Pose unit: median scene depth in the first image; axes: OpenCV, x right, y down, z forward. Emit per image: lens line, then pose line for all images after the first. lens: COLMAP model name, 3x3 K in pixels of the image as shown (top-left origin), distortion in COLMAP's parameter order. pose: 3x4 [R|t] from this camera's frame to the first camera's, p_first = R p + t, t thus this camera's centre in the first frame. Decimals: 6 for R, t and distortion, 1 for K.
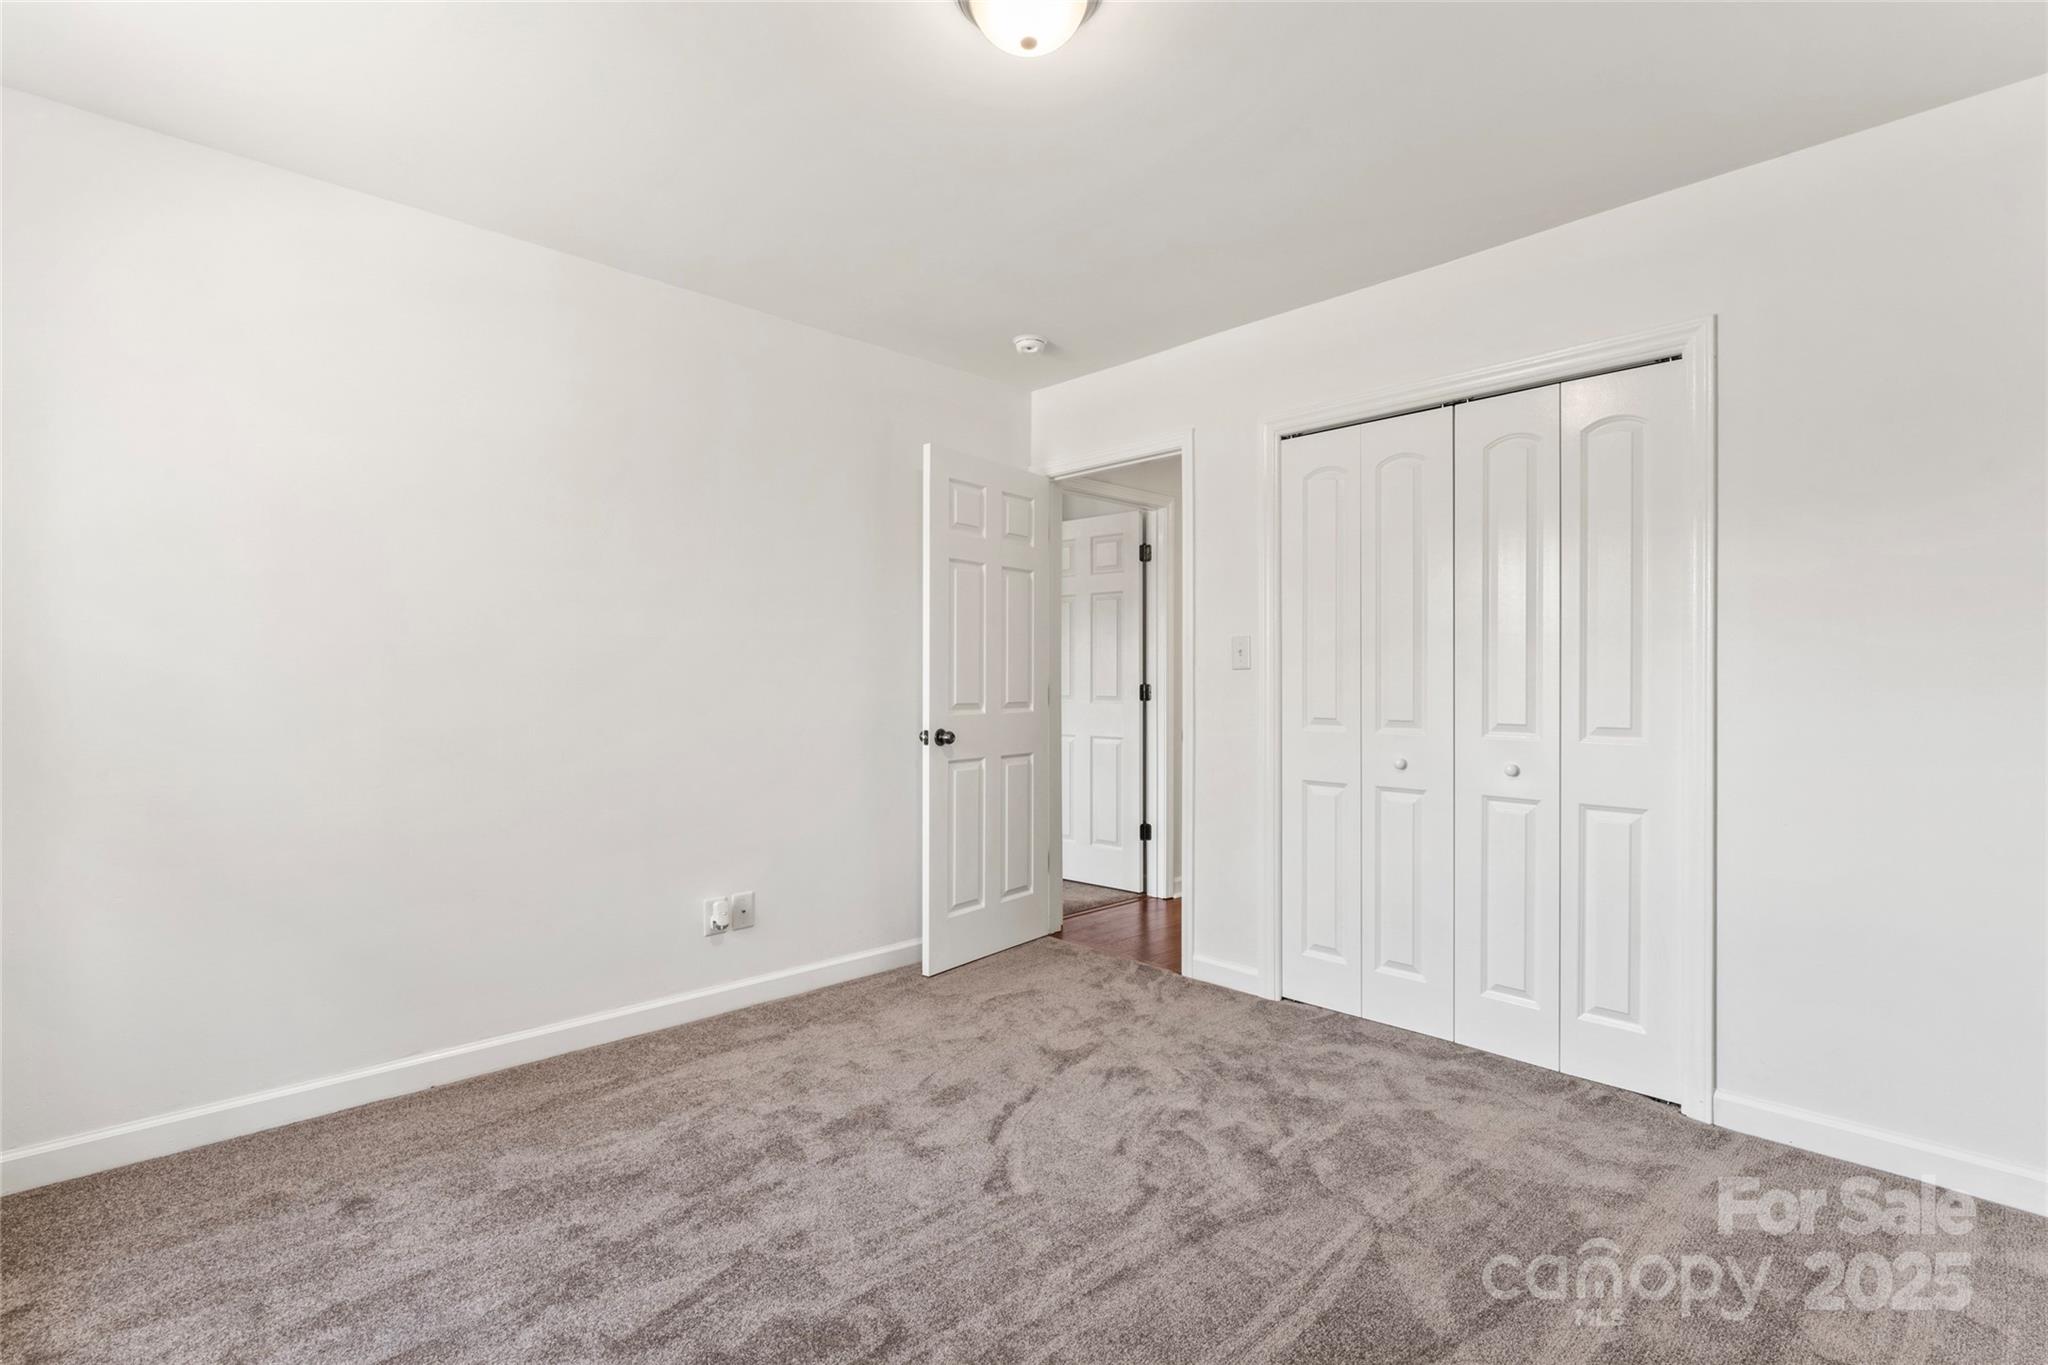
lens RADIAL K [[933.7, 0, 976.8], [0, 933.7, 679.4], [0, 0, 1]] dist [0.001892, 0.000583]
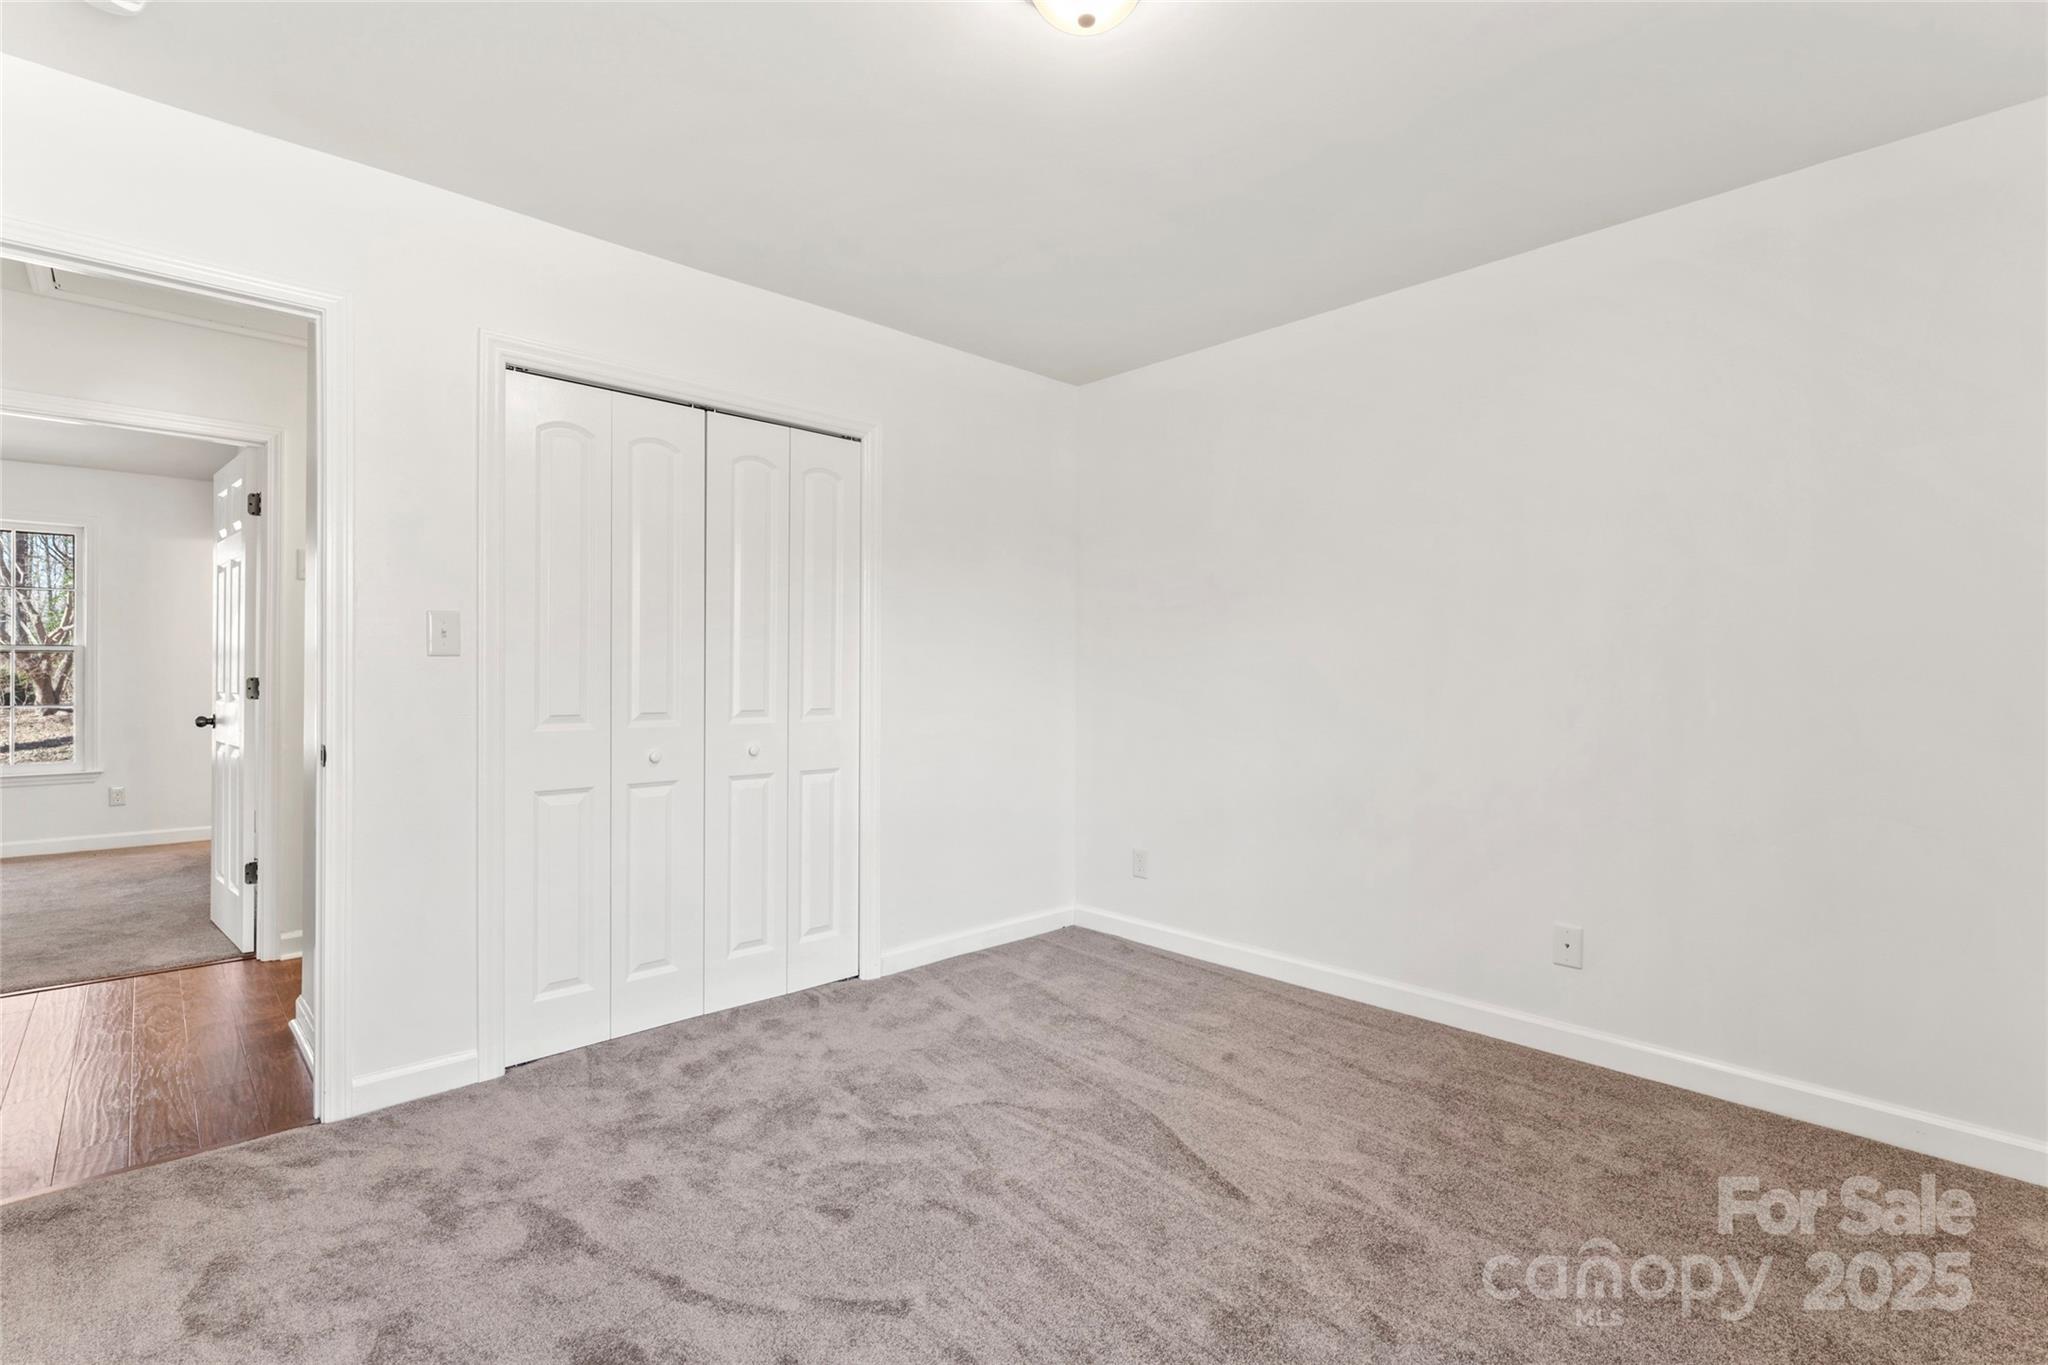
lens RADIAL K [[933.7, 0, 1026.9], [0, 933.7, 682.7], [0, 0, 1]] dist [0.001892, 0.000583]
pose [[-0.021019, -0.003353, 0.999773, -0.545563], [-0.000329, 0.999994, 0.003347, 0.009793], [-0.999779, -0.000259, -0.021020, 0.652142]]
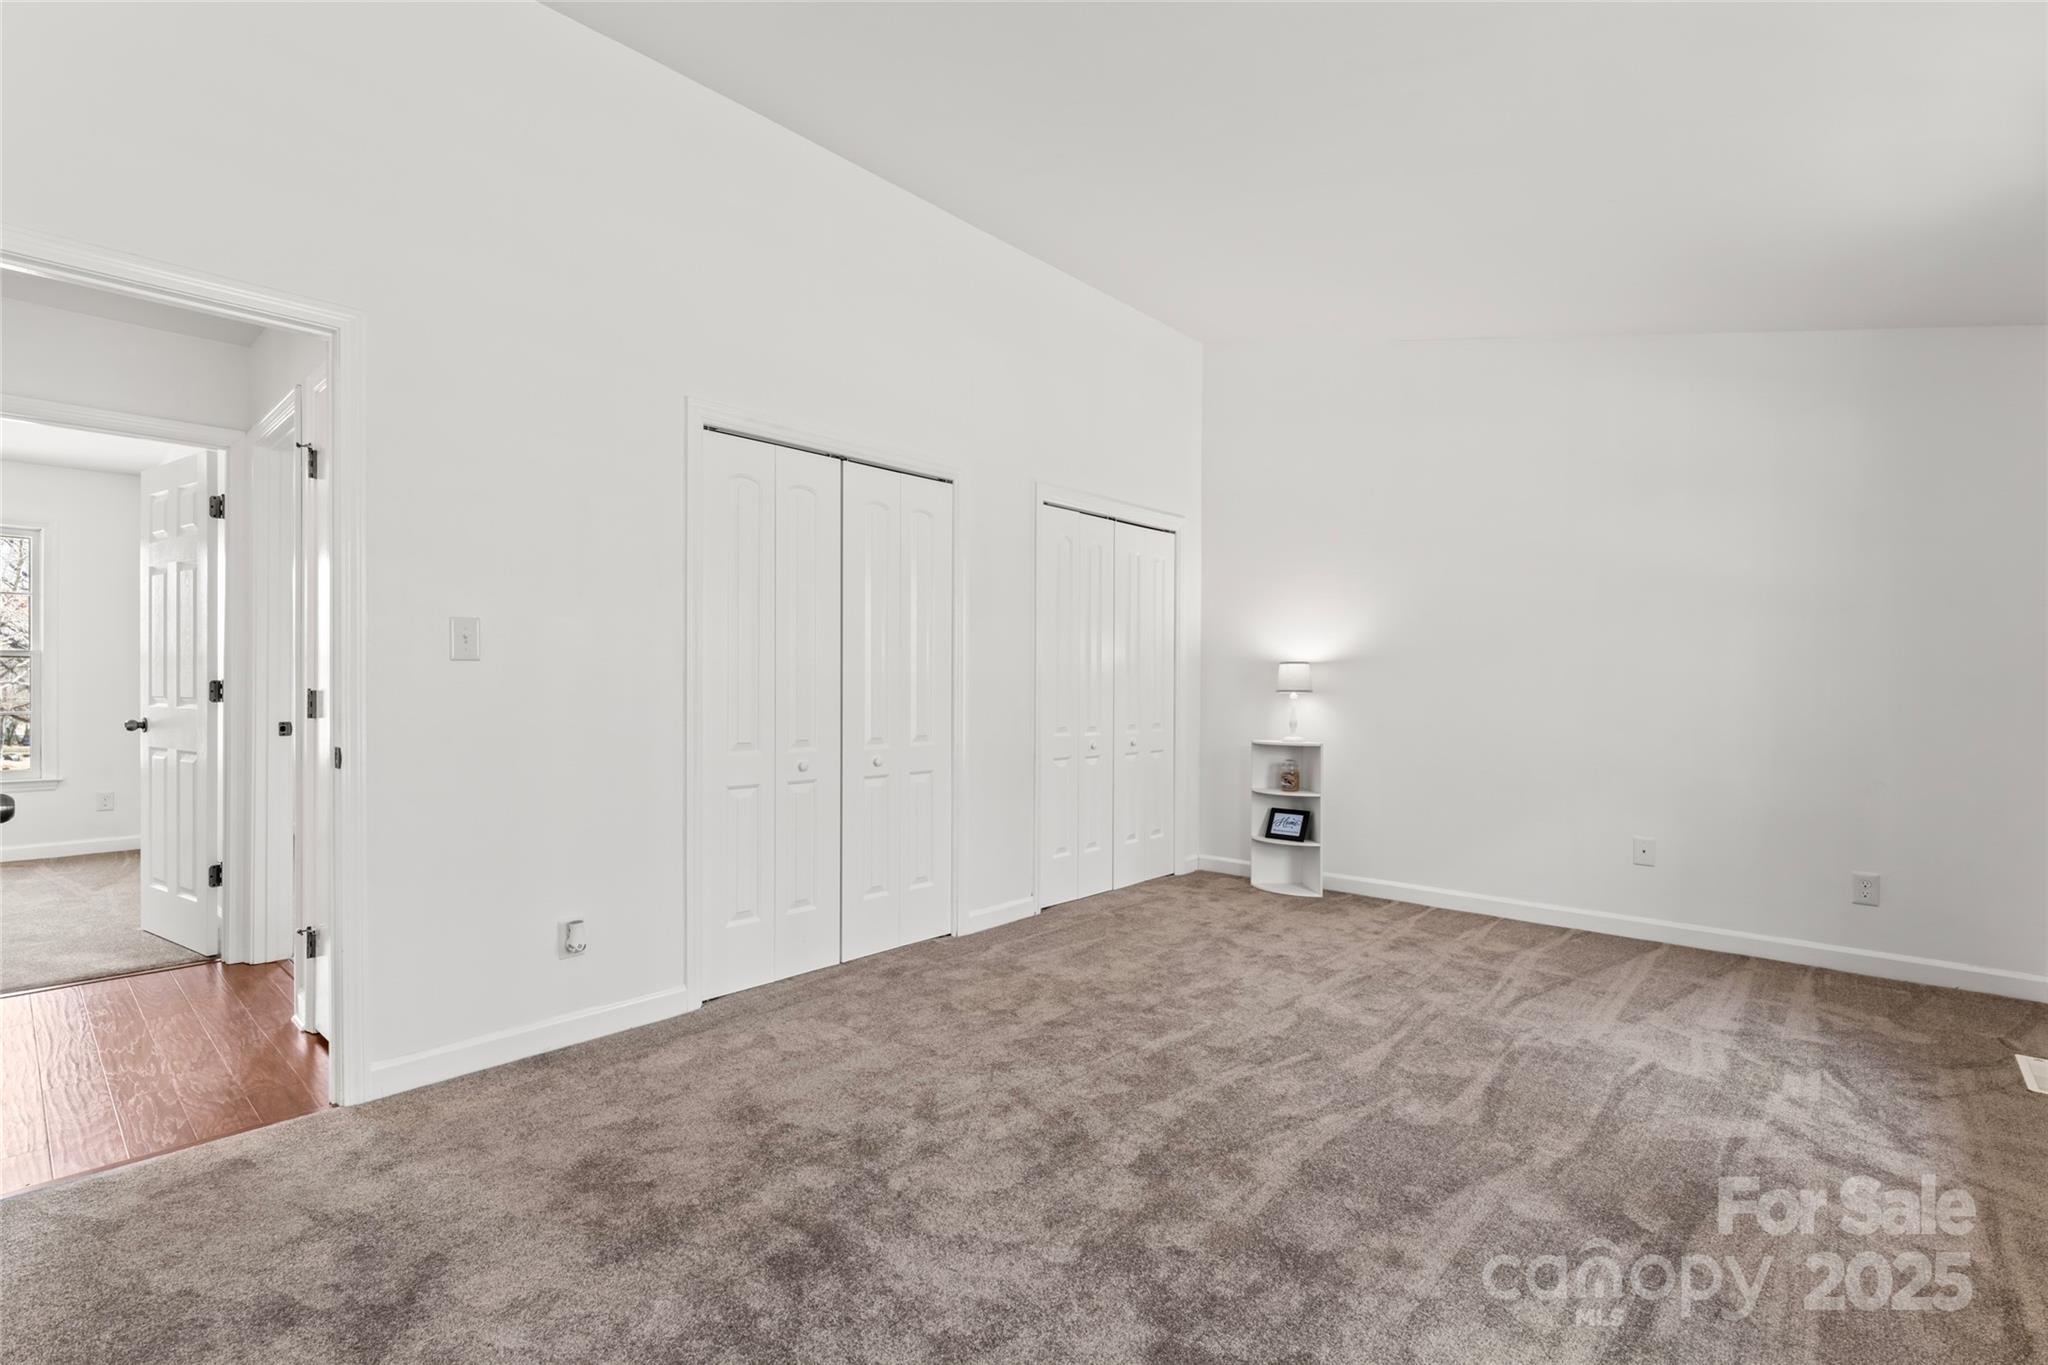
lens RADIAL K [[933.7, 0, 991.0], [0, 933.7, 687.3], [0, 0, 1]] dist [0.001892, 0.000583]
pose [[-0.077953, -0.003973, 0.996949, -0.757917], [-0.001019, 0.999992, 0.003905, 0.009711], [-0.996956, -0.000711, -0.077957, 0.884666]]
